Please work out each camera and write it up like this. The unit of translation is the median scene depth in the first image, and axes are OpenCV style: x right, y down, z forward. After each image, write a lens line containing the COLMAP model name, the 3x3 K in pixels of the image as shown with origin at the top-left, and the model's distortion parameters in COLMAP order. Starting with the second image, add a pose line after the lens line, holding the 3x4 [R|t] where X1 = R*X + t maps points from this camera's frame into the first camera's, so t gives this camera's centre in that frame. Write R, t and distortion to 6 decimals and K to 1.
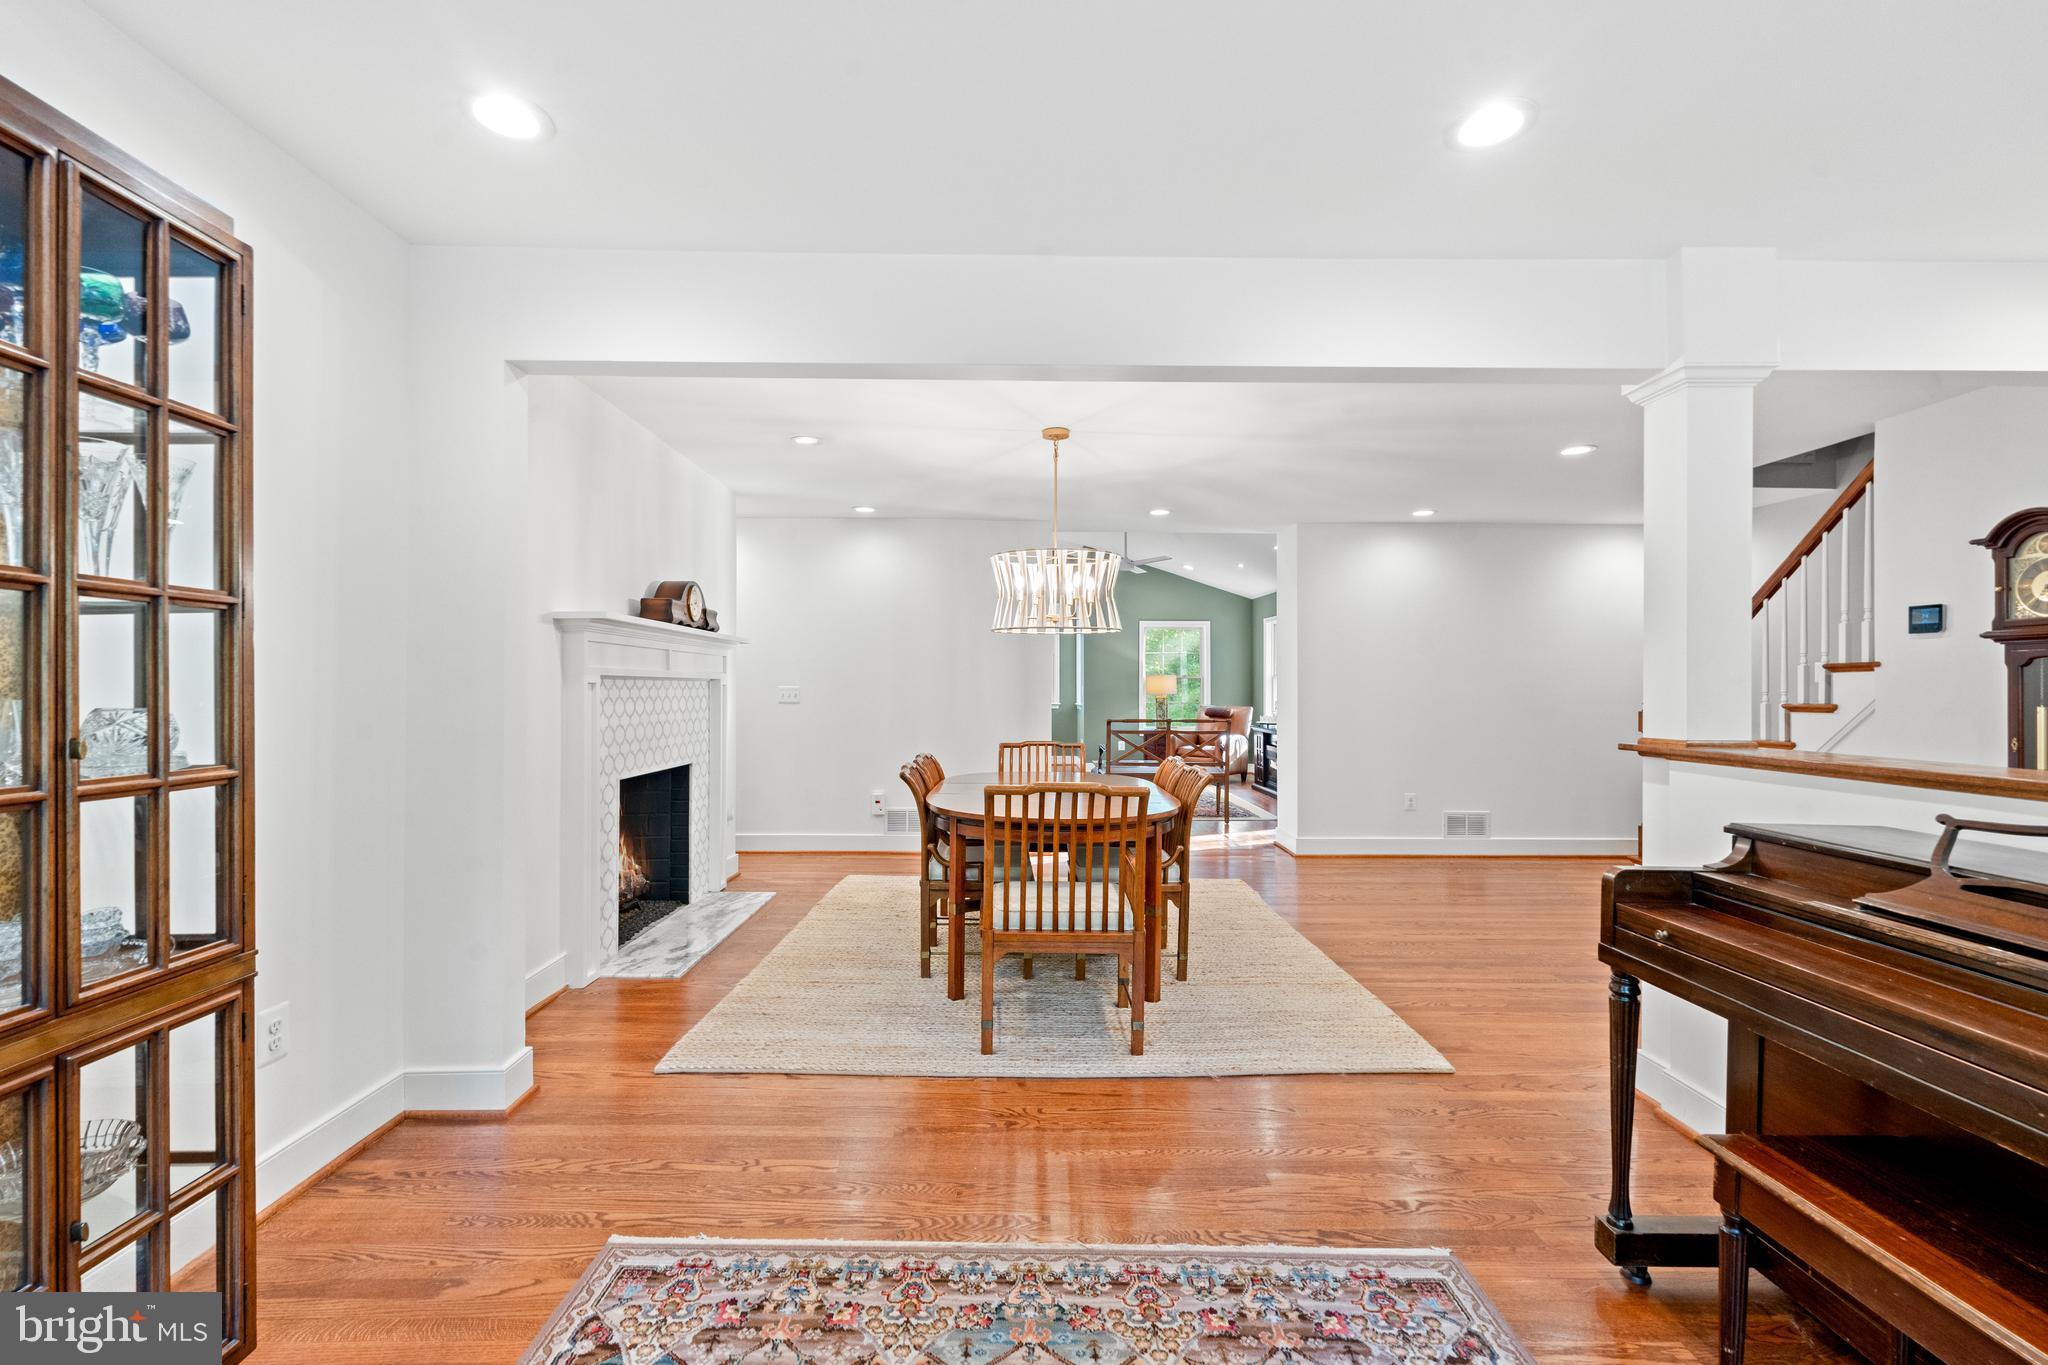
lens RADIAL K [[917.2, 0, 1014.0], [0, 917.2, 690.7], [0, 0, 1]] dist [-0.000579, 0.000544]
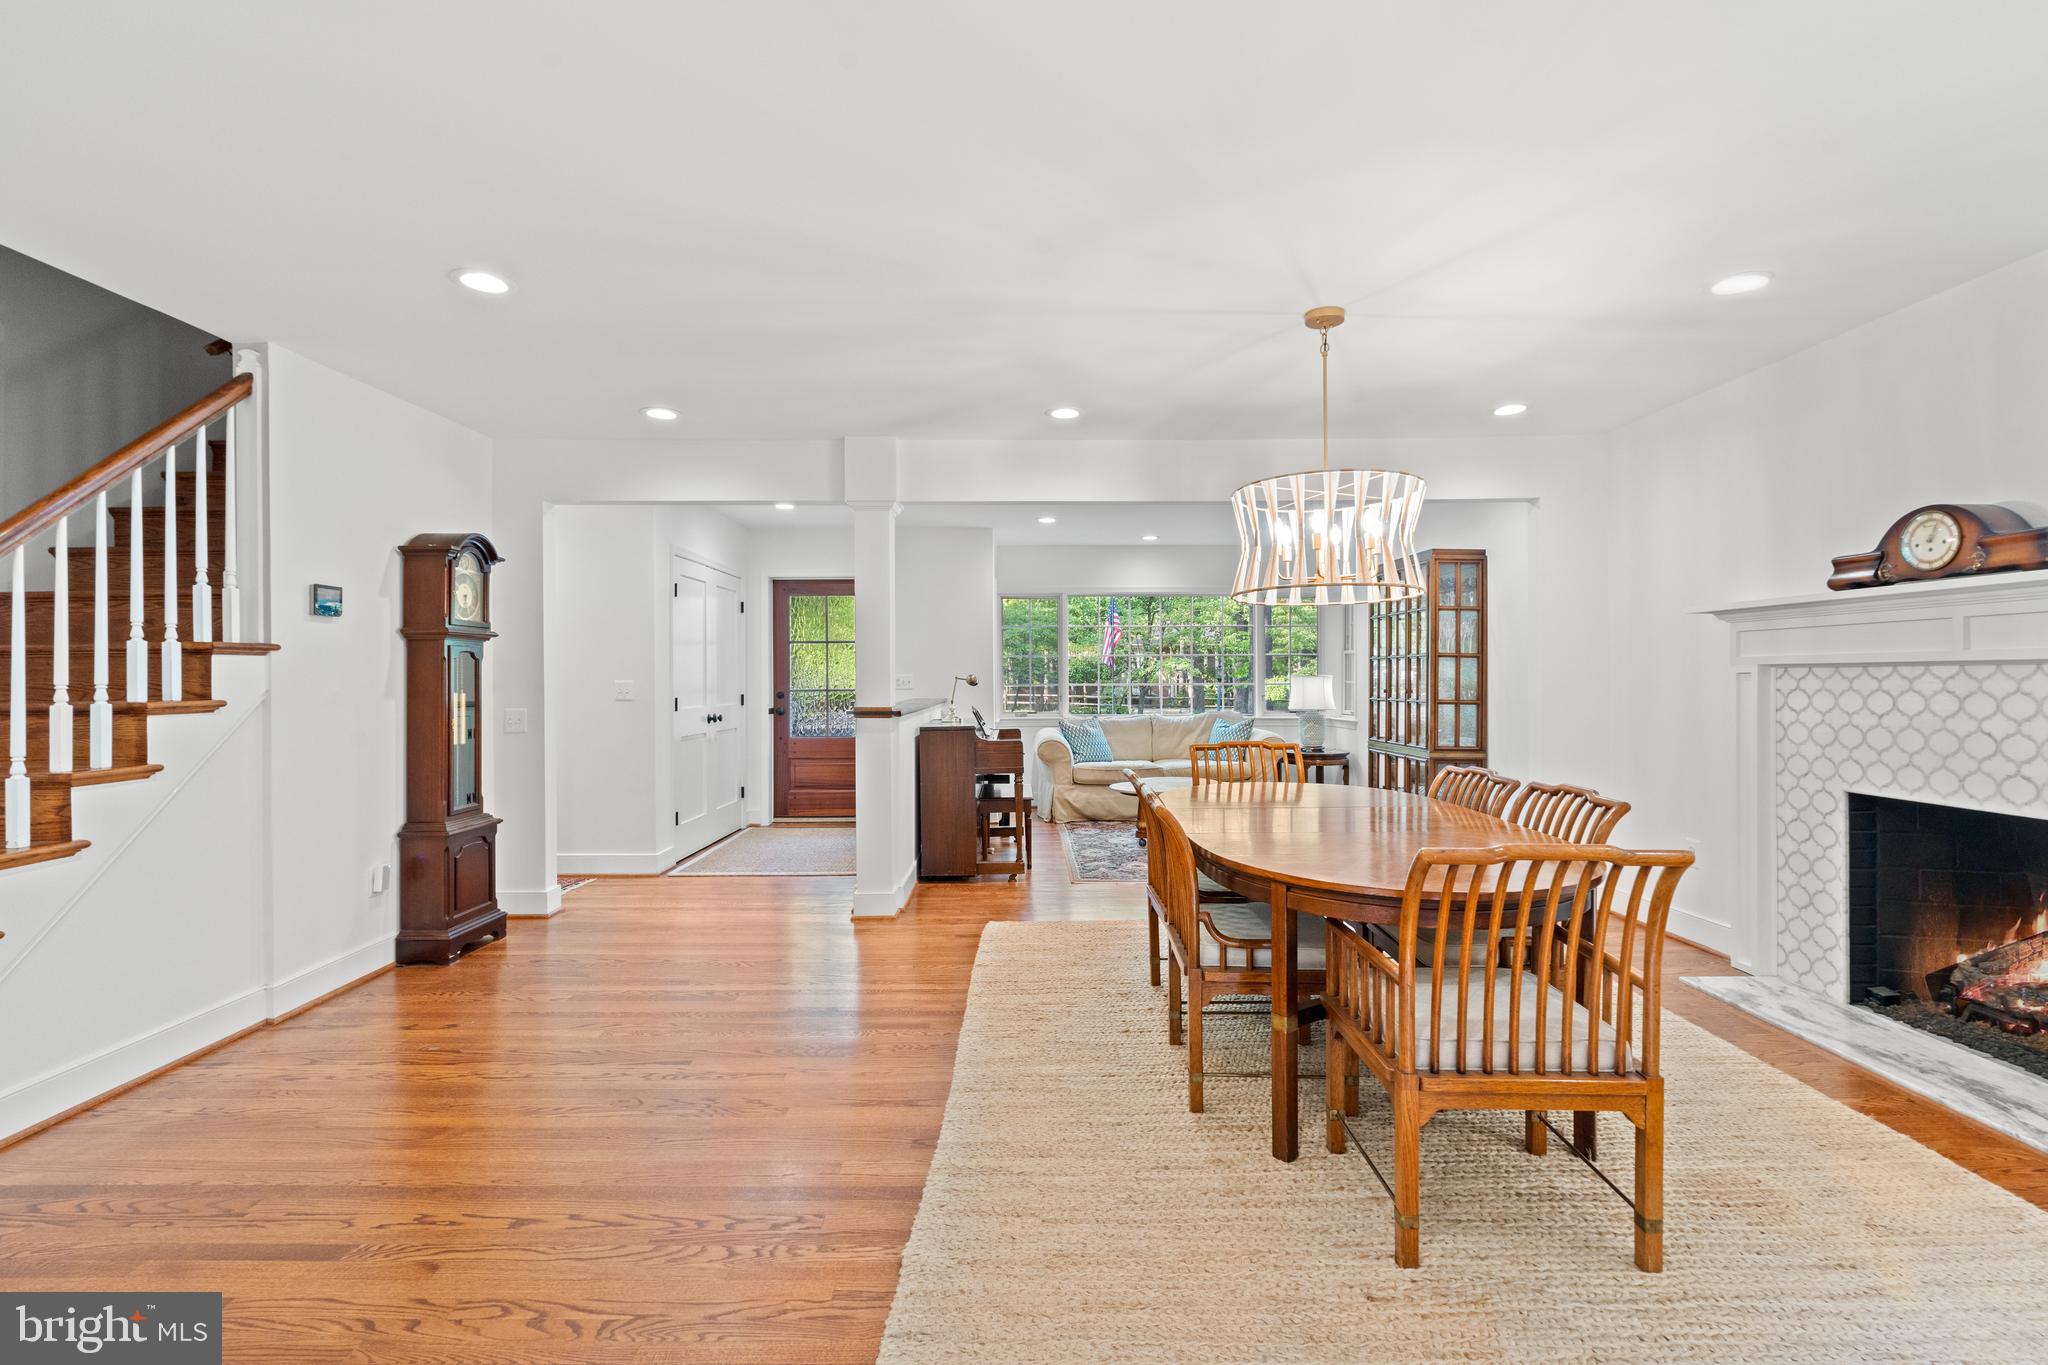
lens RADIAL K [[927.3, 0, 1036.4], [0, 927.3, 675.1], [0, 0, 1]] dist [0.002658, 0.000367]
pose [[-0.999989, -0.000229, -0.004684, 0.288347], [-0.000236, 0.999999, 0.001498, -0.006129], [0.004684, 0.001500, -0.999988, 1.835291]]
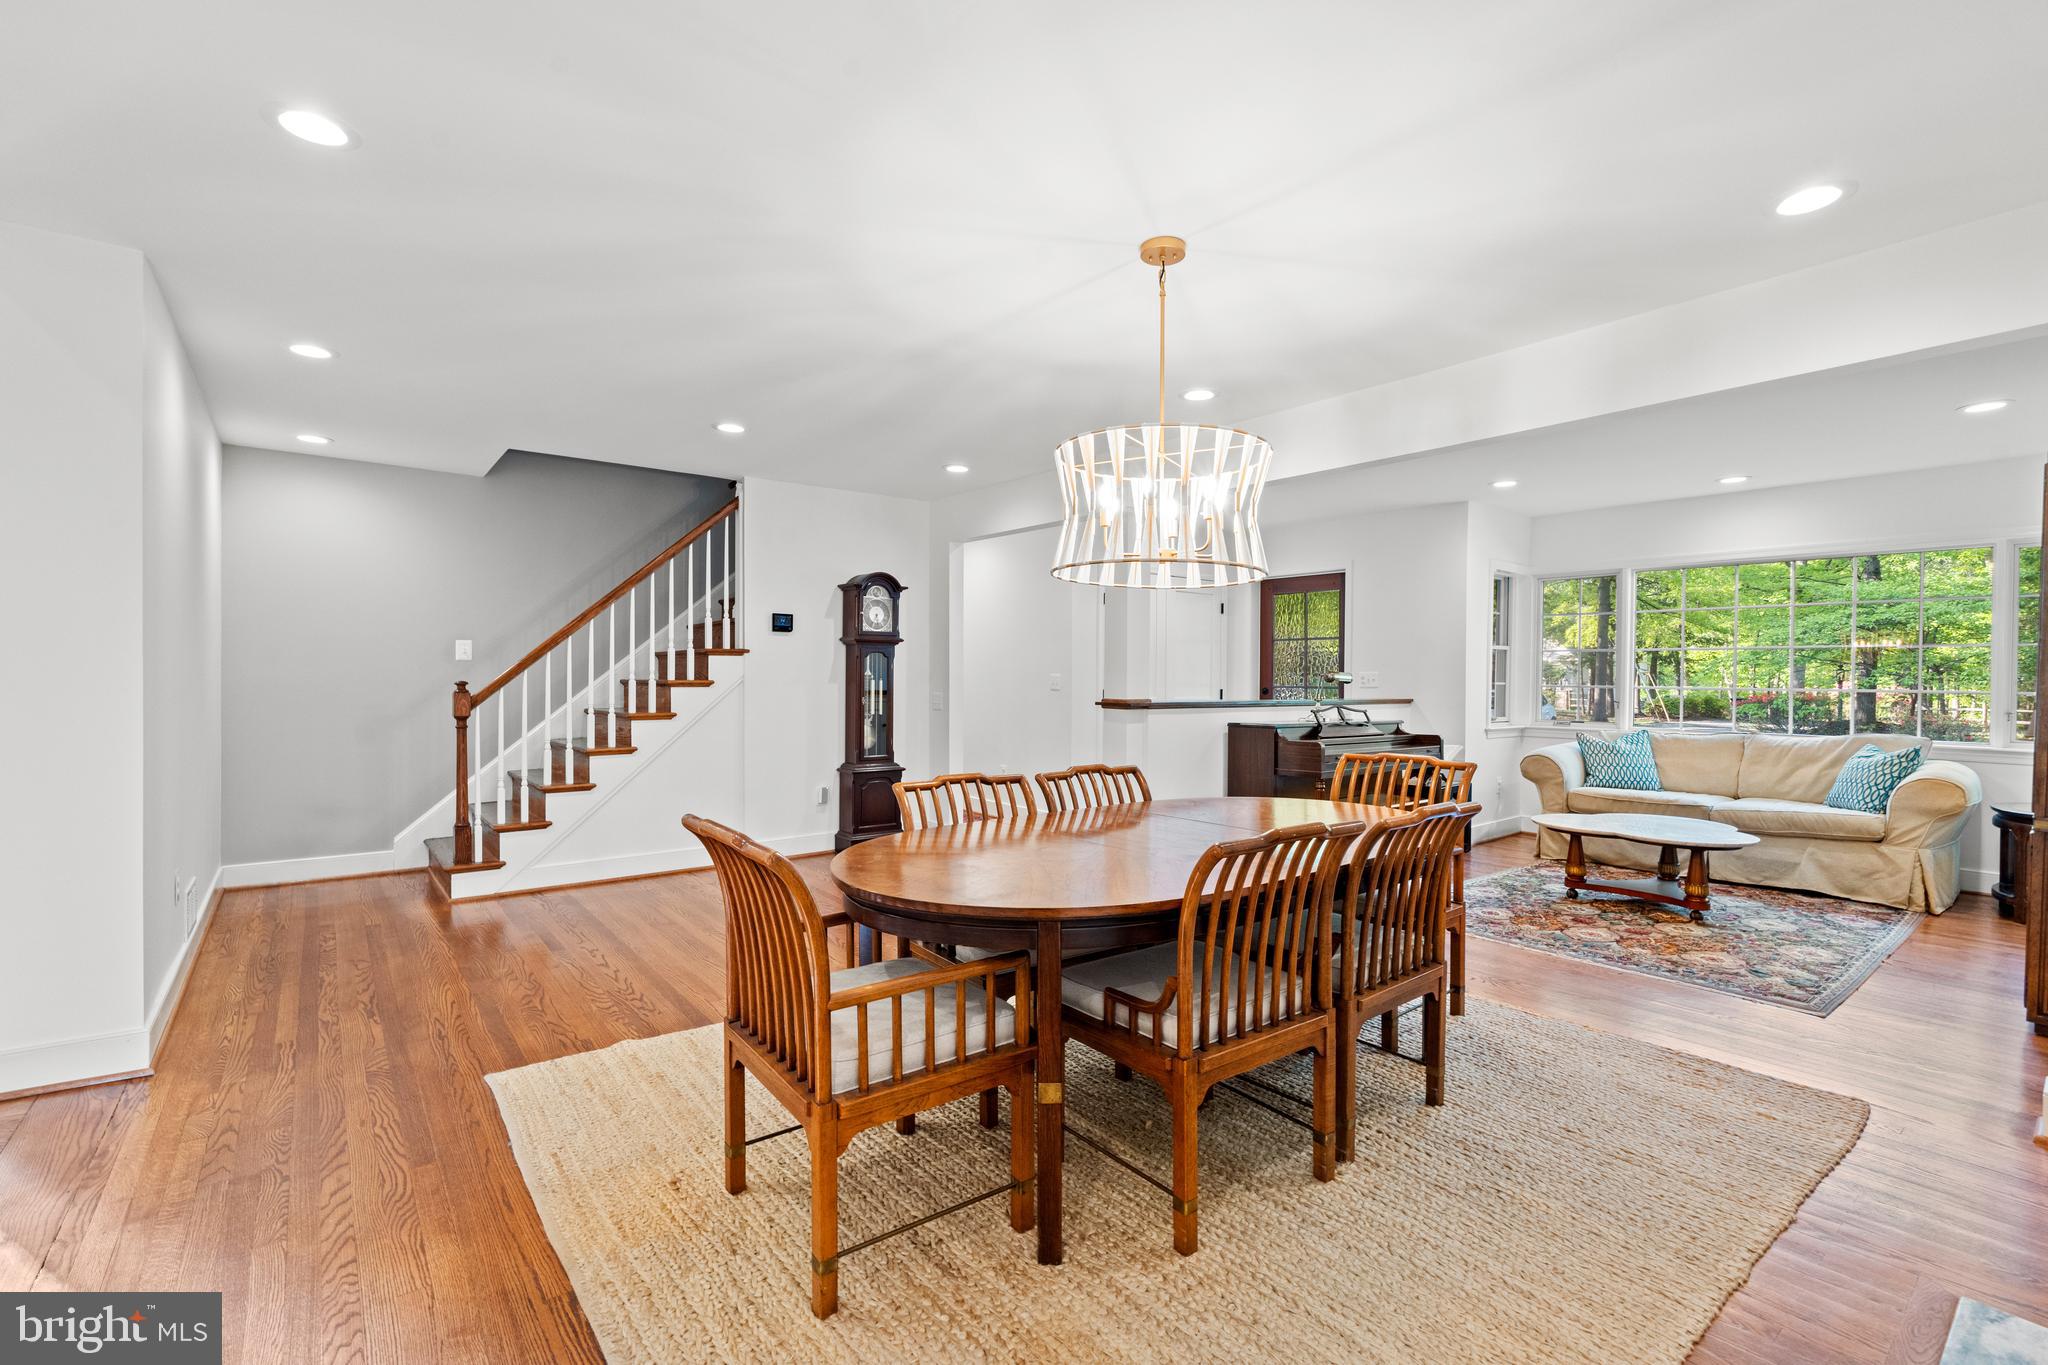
lens RADIAL K [[917.2, 0, 1014.0], [0, 917.2, 690.7], [0, 0, 1]] dist [-0.000579, 0.000544]
pose [[-0.614500, -0.024112, 0.788548, -0.411634], [-0.008727, 0.999679, 0.023767, -0.004847], [-0.788868, 0.007723, -0.614514, 1.558609]]
